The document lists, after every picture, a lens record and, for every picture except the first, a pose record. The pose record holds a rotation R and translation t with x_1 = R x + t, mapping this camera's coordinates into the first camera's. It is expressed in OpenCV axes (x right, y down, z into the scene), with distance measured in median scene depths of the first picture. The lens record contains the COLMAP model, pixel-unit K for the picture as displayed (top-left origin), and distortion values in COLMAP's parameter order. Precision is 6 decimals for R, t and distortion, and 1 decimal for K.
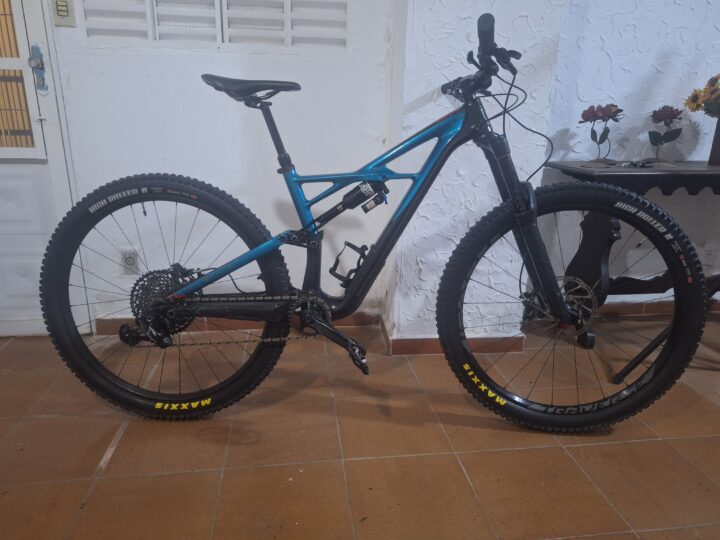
lens RADIAL K [[488.2, 0, 373.2], [0, 488.2, 269.6], [0, 0, 1]] dist [0.063971, -0.091270]
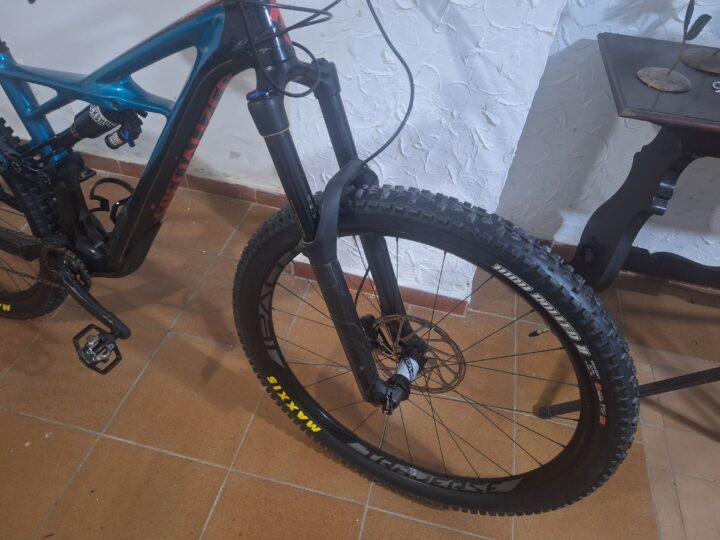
lens RADIAL K [[488.2, 0, 373.2], [0, 488.2, 269.6], [0, 0, 1]] dist [0.063971, -0.091270]
pose [[0.938211, 0.285676, -0.195317, 0.473079], [-0.170031, 0.872107, 0.458824, -0.338026], [0.301412, -0.397264, 0.866794, 0.527630]]
